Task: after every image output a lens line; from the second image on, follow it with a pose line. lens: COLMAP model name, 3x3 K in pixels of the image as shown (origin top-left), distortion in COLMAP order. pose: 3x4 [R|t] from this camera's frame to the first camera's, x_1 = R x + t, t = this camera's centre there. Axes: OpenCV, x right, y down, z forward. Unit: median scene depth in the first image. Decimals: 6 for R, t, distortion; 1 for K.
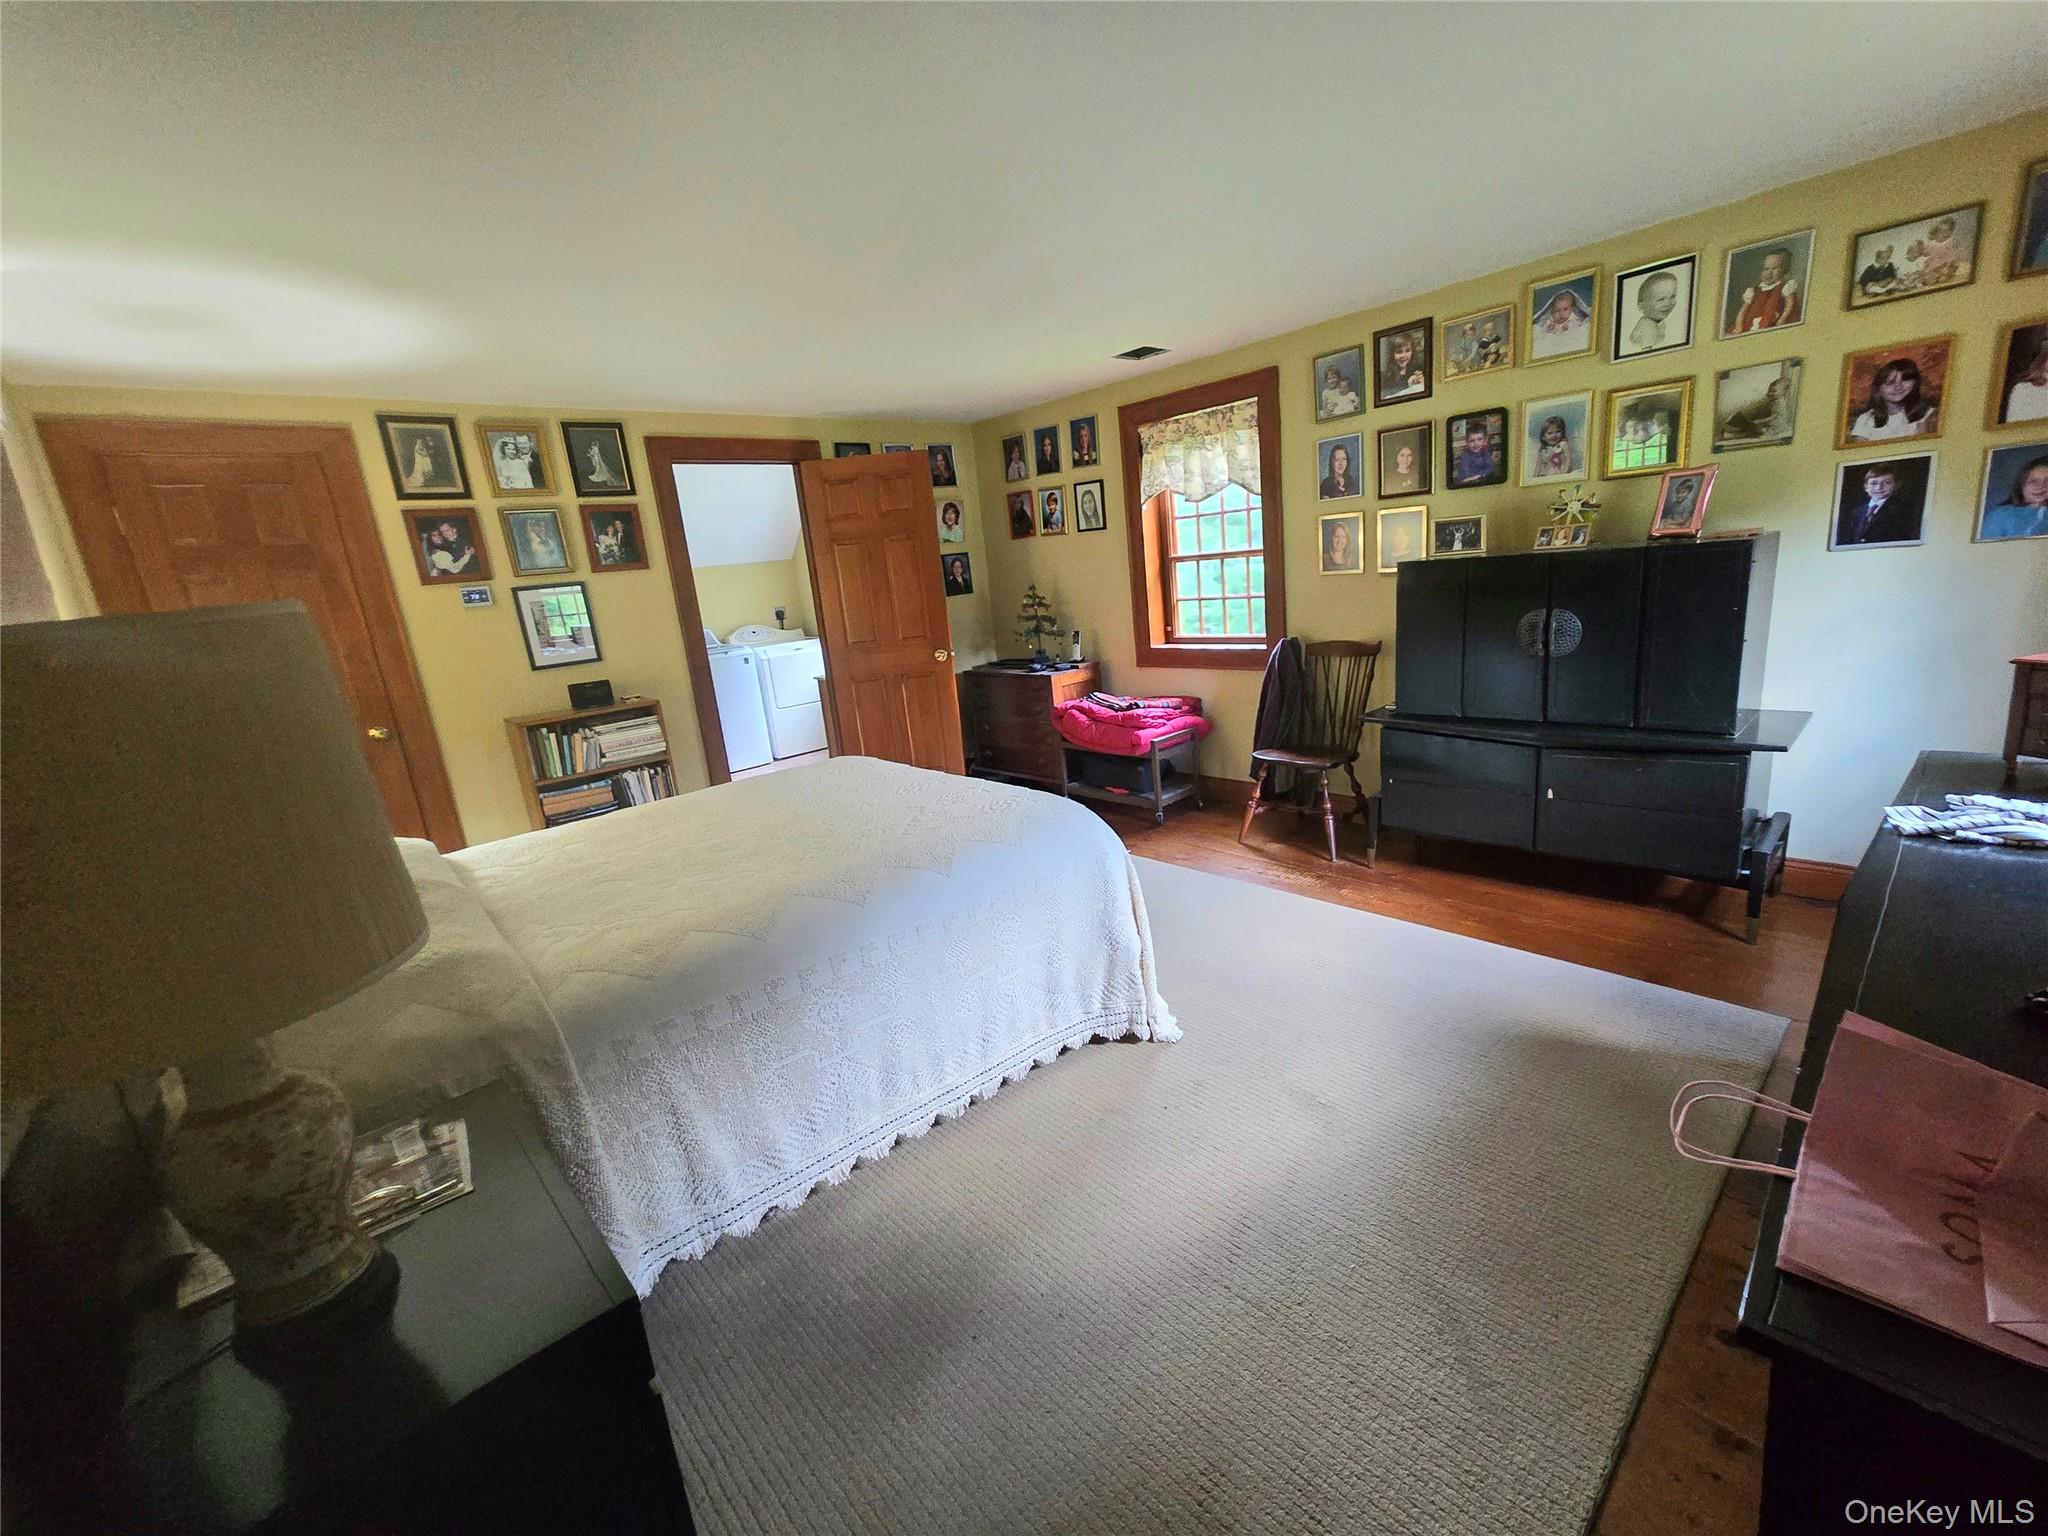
lens RADIAL K [[842.6, 0, 1029.9], [0, 842.6, 776.2], [0, 0, 1]] dist [0.000426, 0.000217]
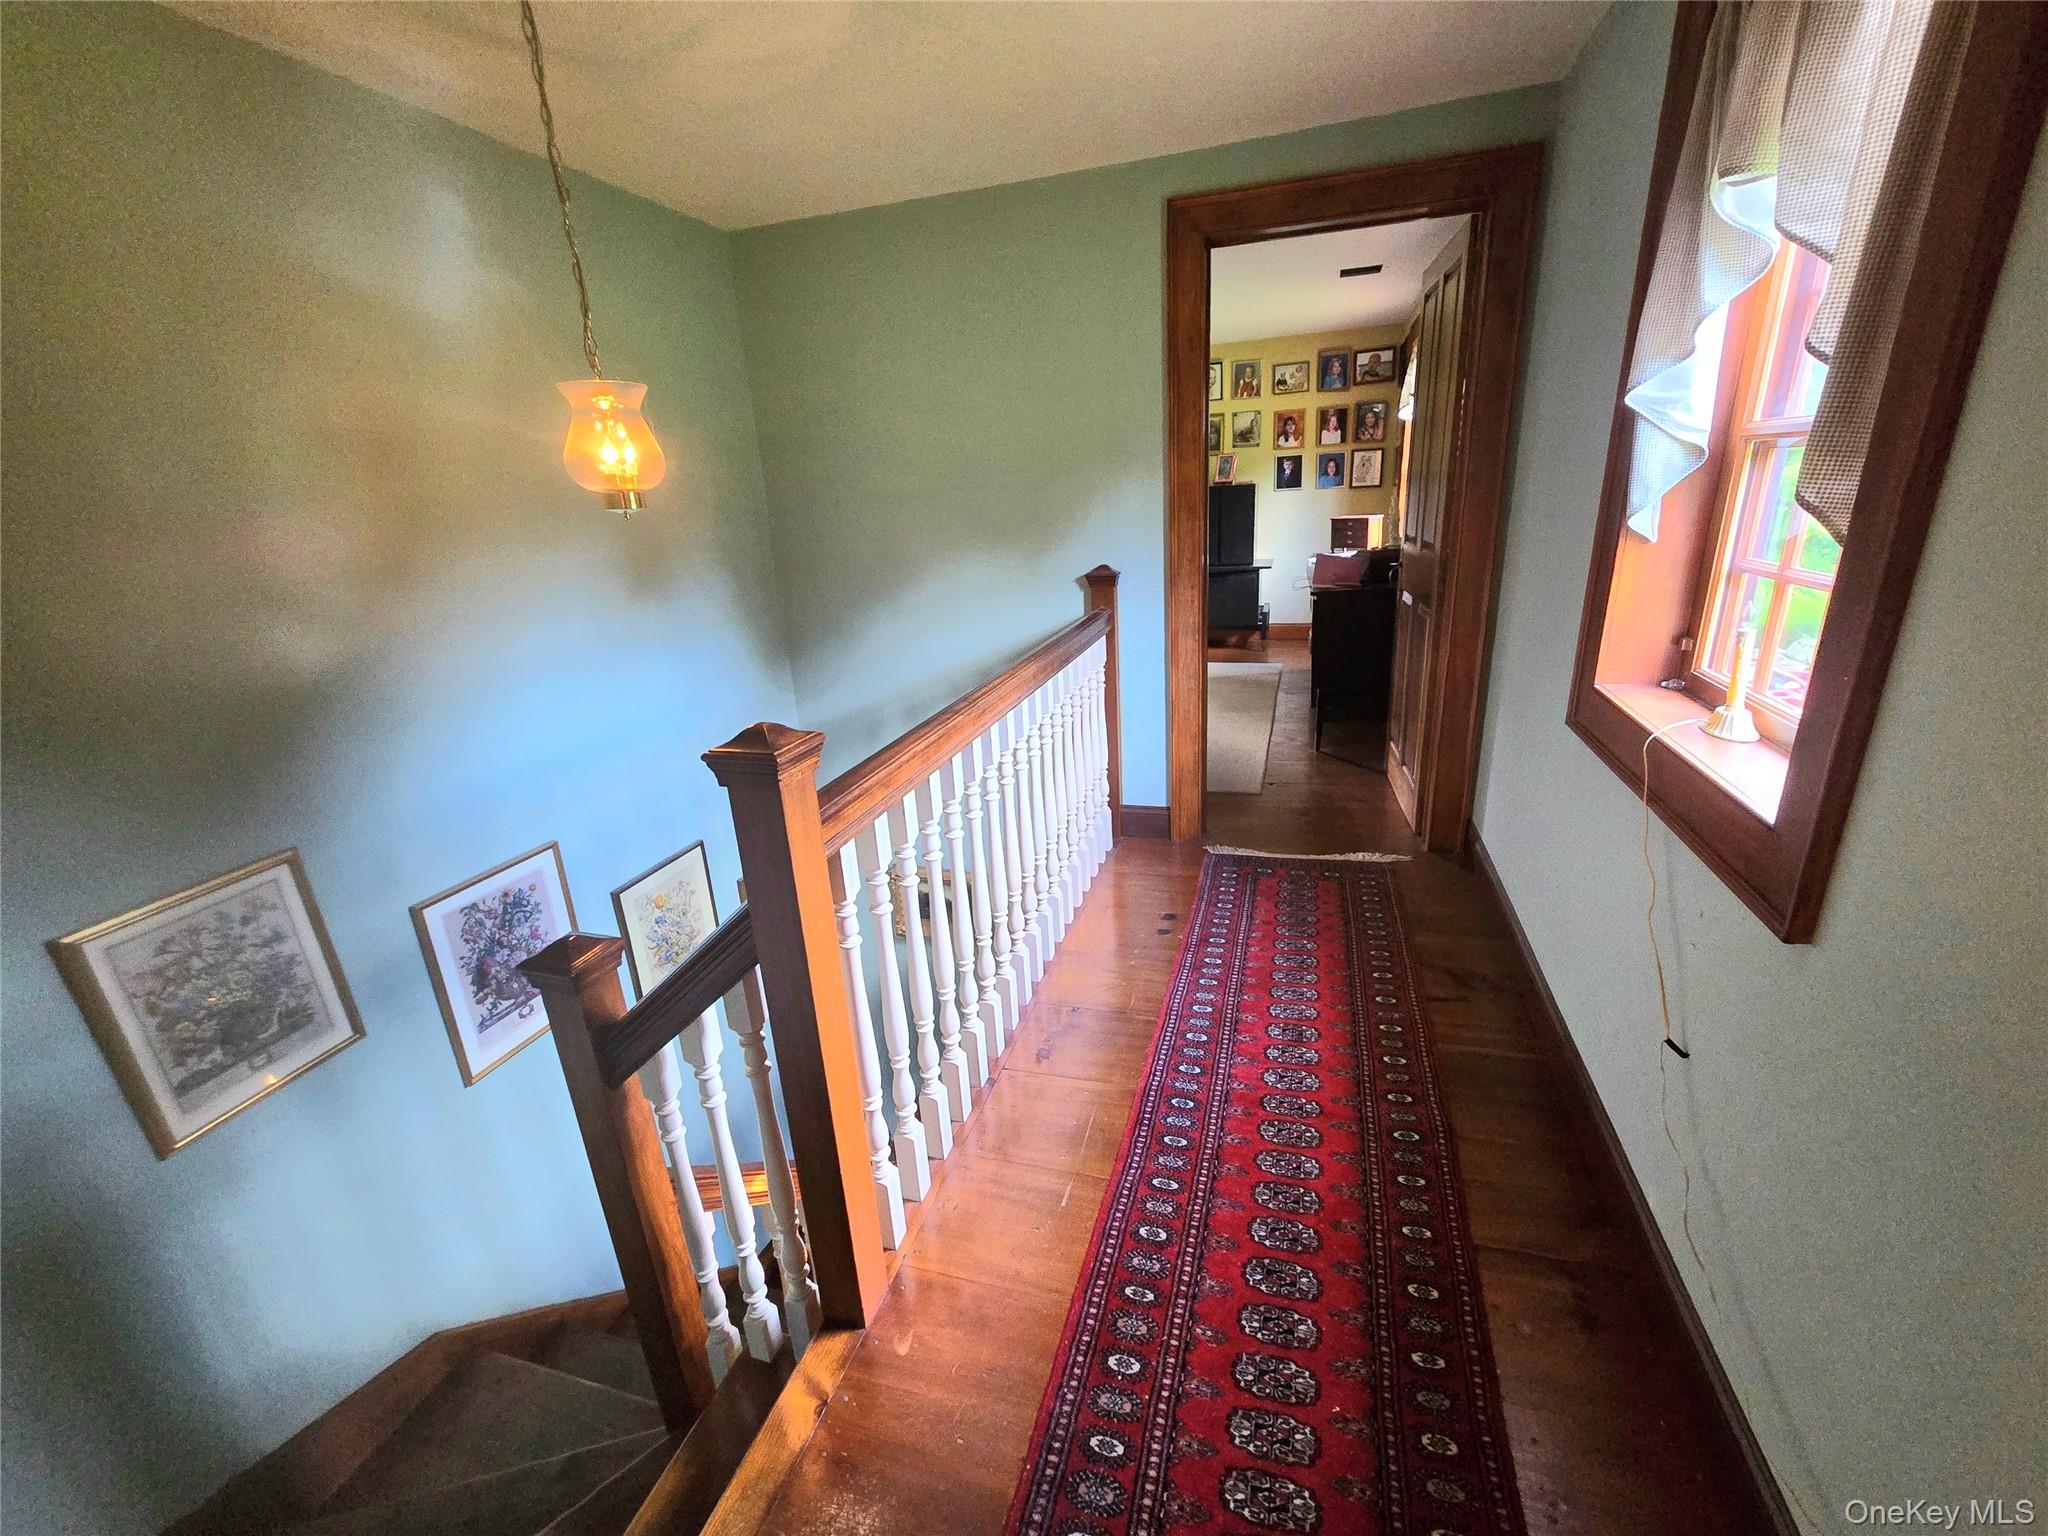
lens RADIAL K [[842.6, 0, 1027.2], [0, 842.6, 769.3], [0, 0, 1]] dist [0.000426, 0.000217]
pose [[0.866985, -0.105364, 0.487068, -1.016242], [0.095062, 0.994412, 0.045902, 0.378098], [-0.489183, 0.006505, 0.872157, -0.832306]]
